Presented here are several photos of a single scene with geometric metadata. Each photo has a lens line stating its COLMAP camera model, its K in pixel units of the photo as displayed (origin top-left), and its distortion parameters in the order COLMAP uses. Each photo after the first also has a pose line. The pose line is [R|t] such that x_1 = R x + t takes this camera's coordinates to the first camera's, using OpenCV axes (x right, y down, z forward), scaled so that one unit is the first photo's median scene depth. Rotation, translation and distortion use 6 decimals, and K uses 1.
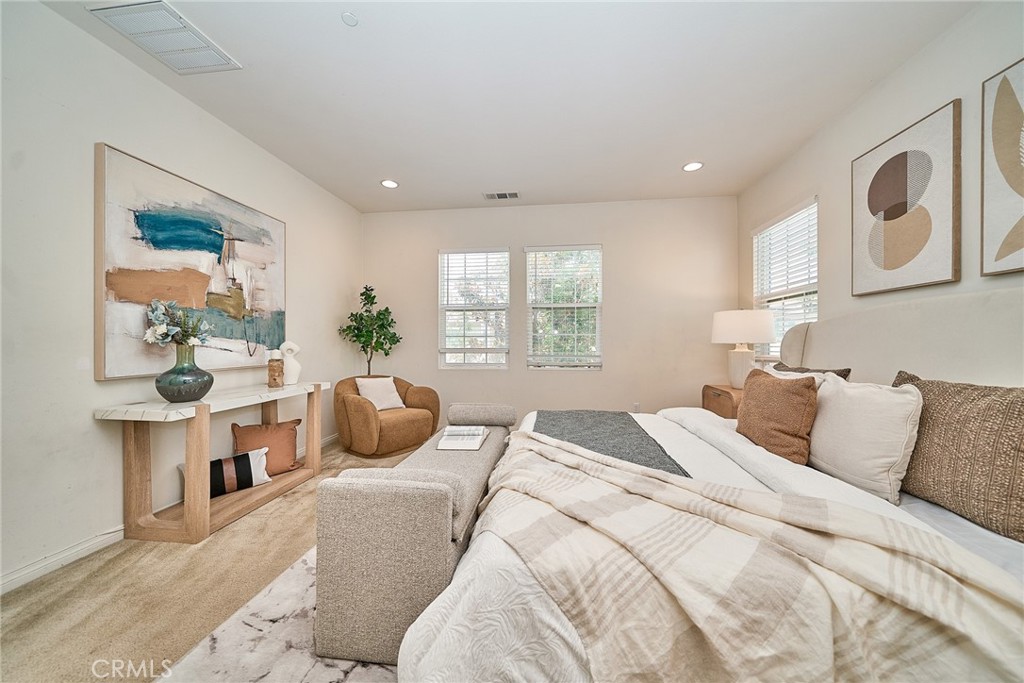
lens RADIAL K [[346.4, 0, 513.5], [0, 346.4, 342.8], [0, 0, 1]] dist [-0.003271, -0.000495]
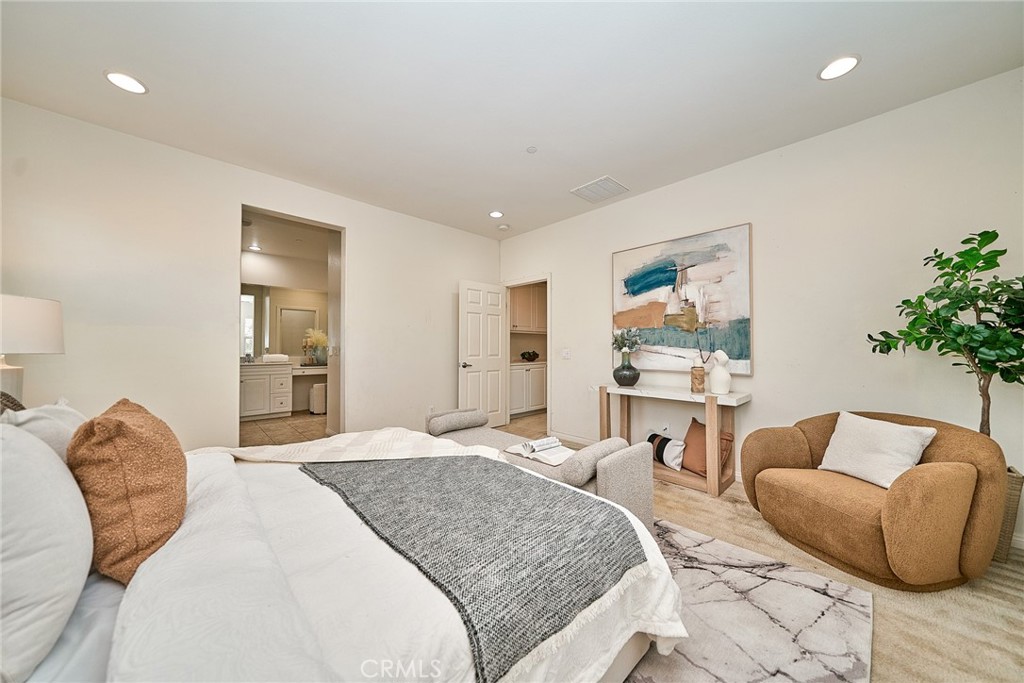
lens RADIAL K [[346.4, 0, 511.8], [0, 346.4, 342.7], [0, 0, 1]] dist [-0.003271, -0.000495]
pose [[-0.637299, -0.005825, -0.770594, 0.547787], [-0.000478, 0.999974, -0.007164, -0.021400], [0.770616, -0.004197, -0.637286, 1.302226]]
